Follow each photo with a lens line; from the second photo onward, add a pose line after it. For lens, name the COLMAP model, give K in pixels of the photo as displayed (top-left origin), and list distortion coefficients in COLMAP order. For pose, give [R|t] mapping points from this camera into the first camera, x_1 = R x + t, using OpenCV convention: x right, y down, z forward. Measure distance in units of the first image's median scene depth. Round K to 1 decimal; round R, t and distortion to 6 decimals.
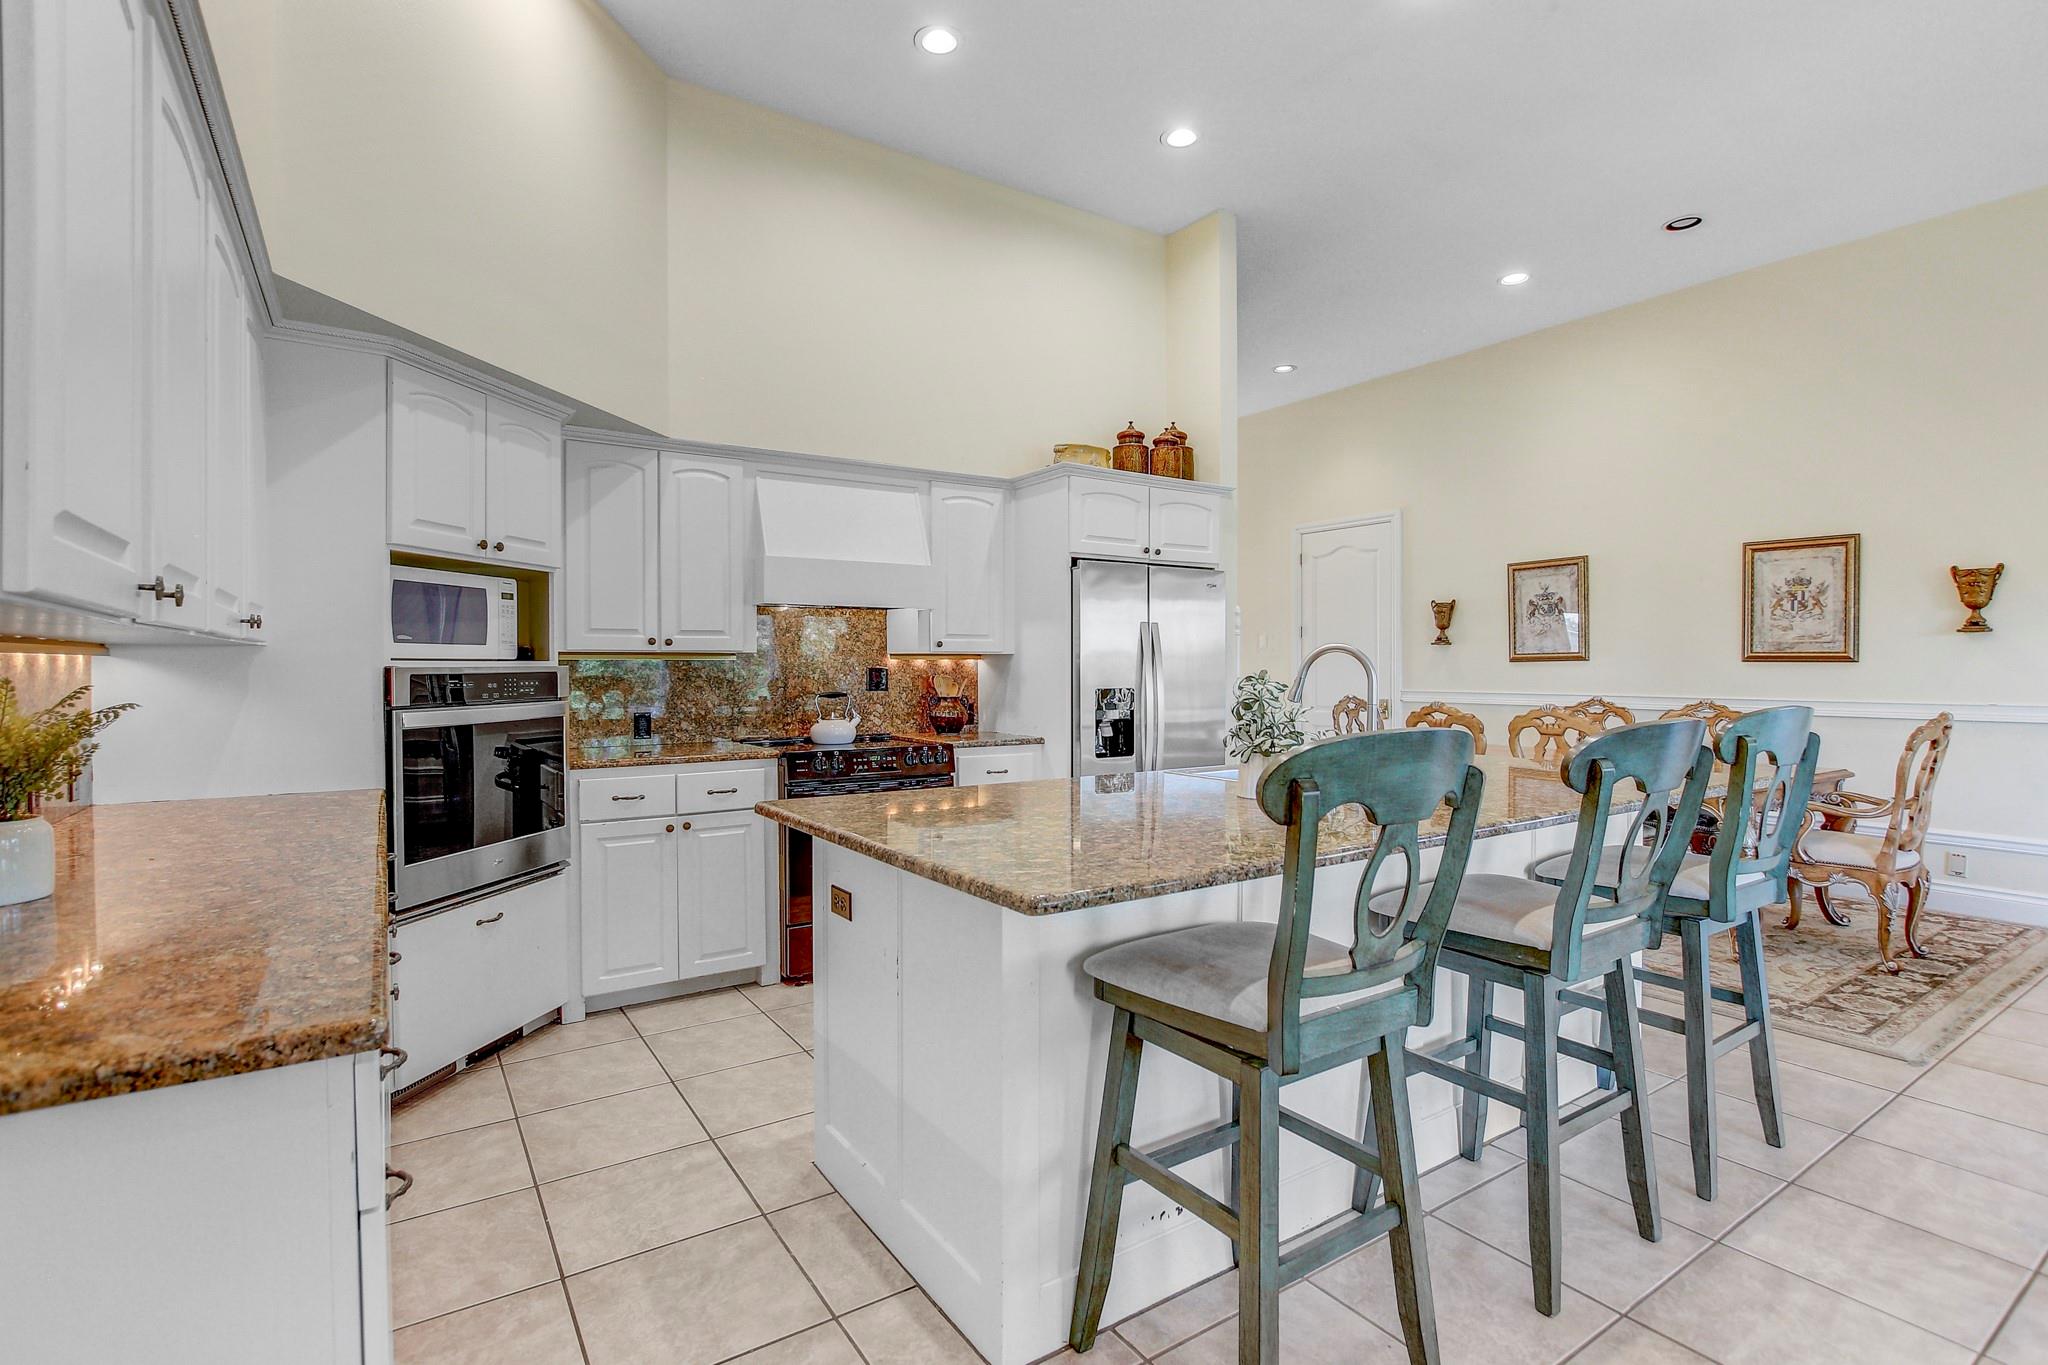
lens RADIAL K [[971.7, 0, 1024.0], [0, 971.7, 682.5], [0, 0, 1]] dist [-0.002274, -0.000371]
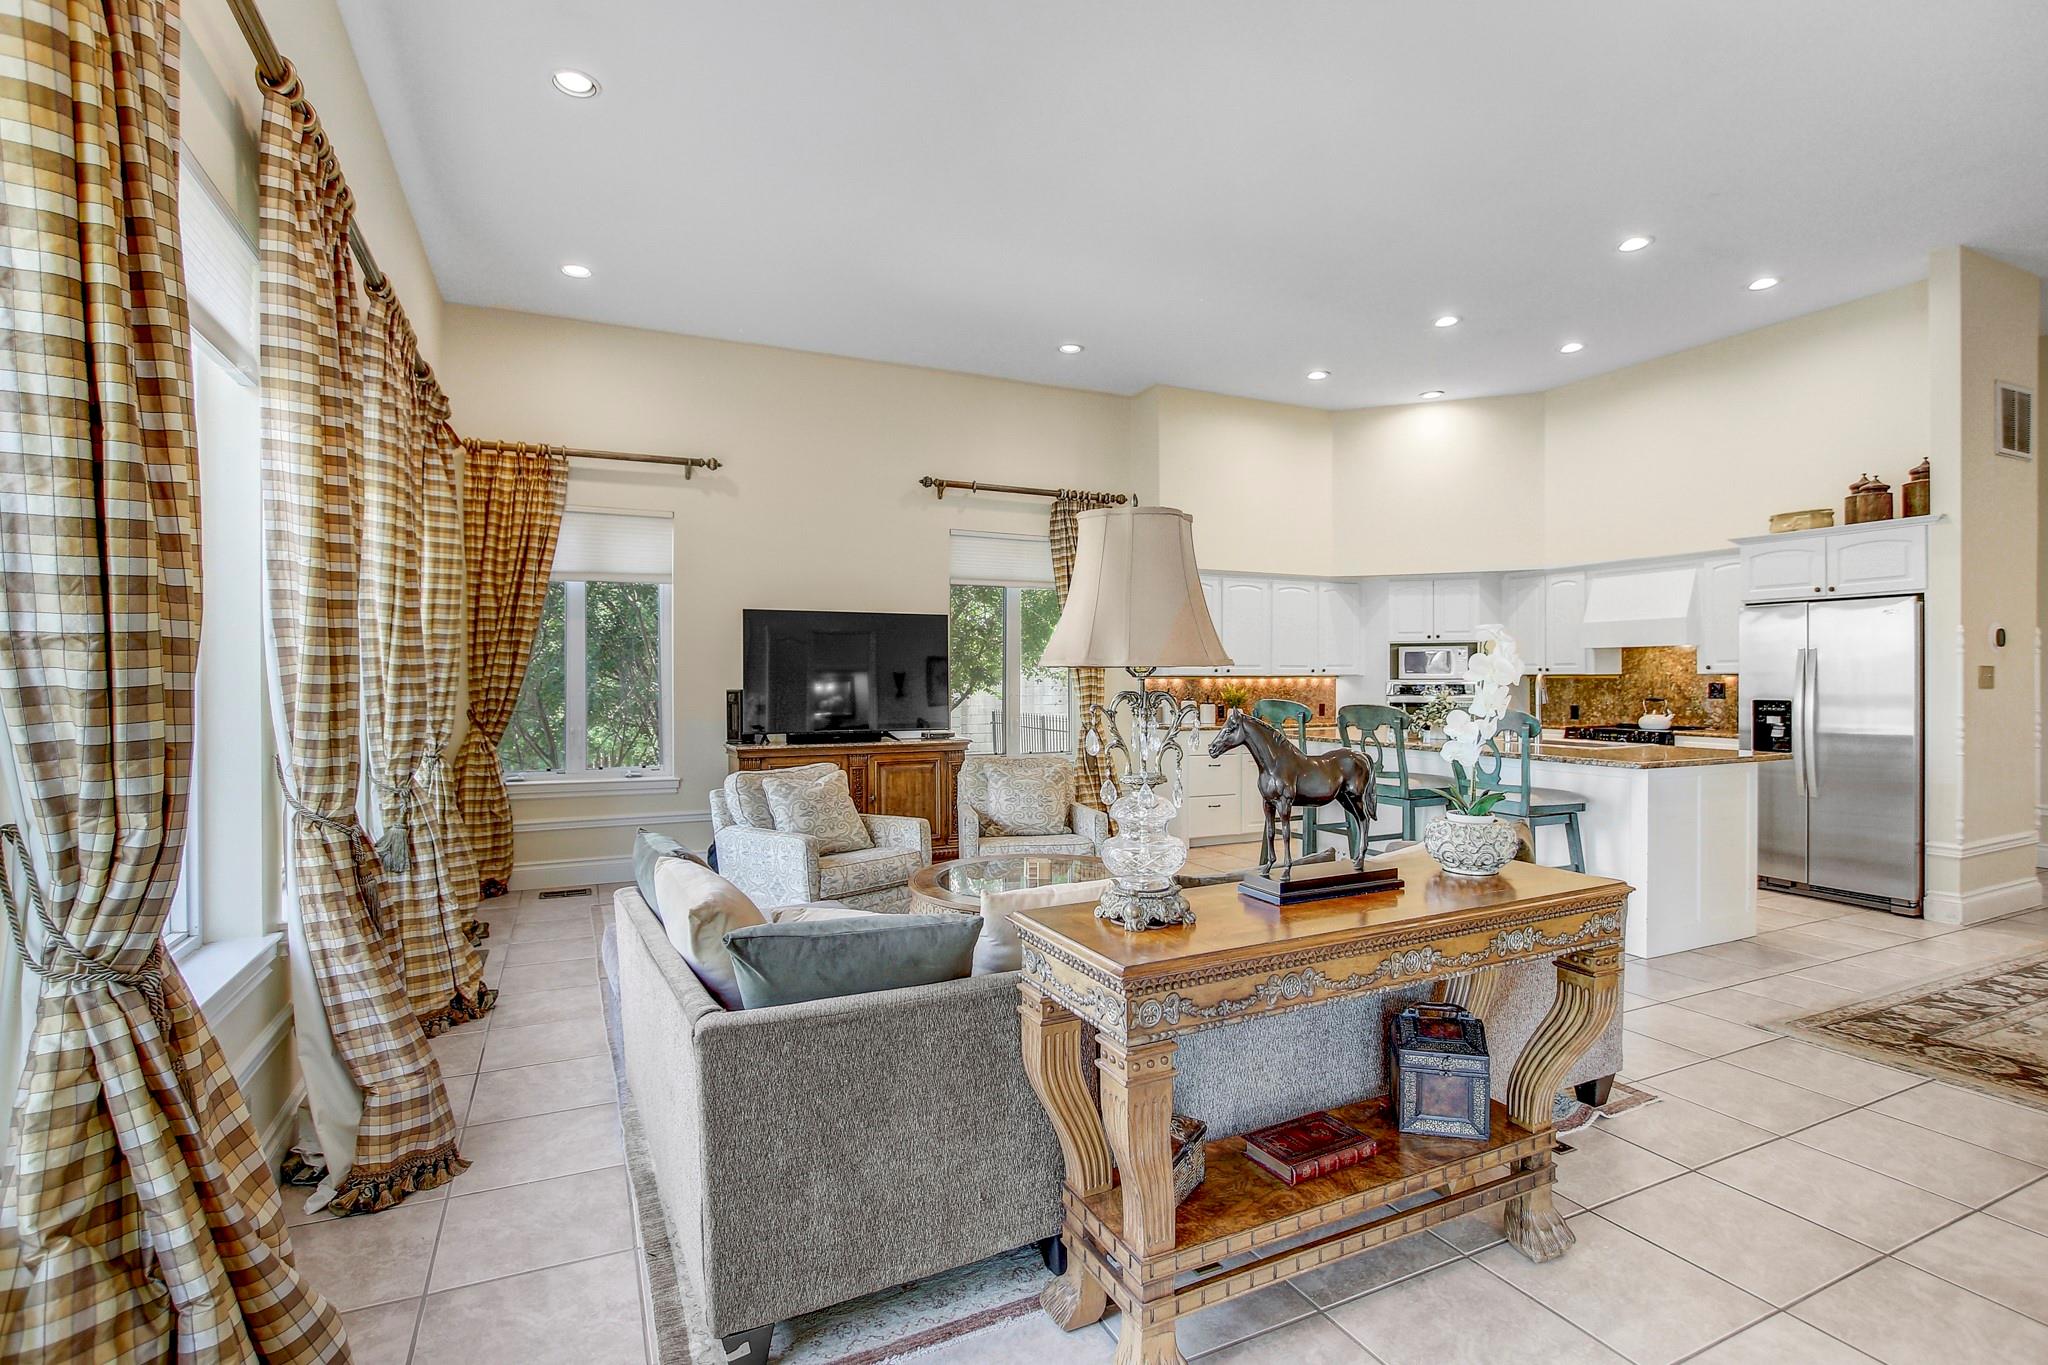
lens RADIAL K [[971.7, 0, 1024.0], [0, 971.7, 682.5], [0, 0, 1]] dist [-0.002274, -0.000371]
pose [[-0.140835, 0.010267, -0.989980, 1.627215], [-0.004188, 0.999931, 0.010966, -0.031446], [0.990024, 0.005691, -0.140782, 0.193115]]
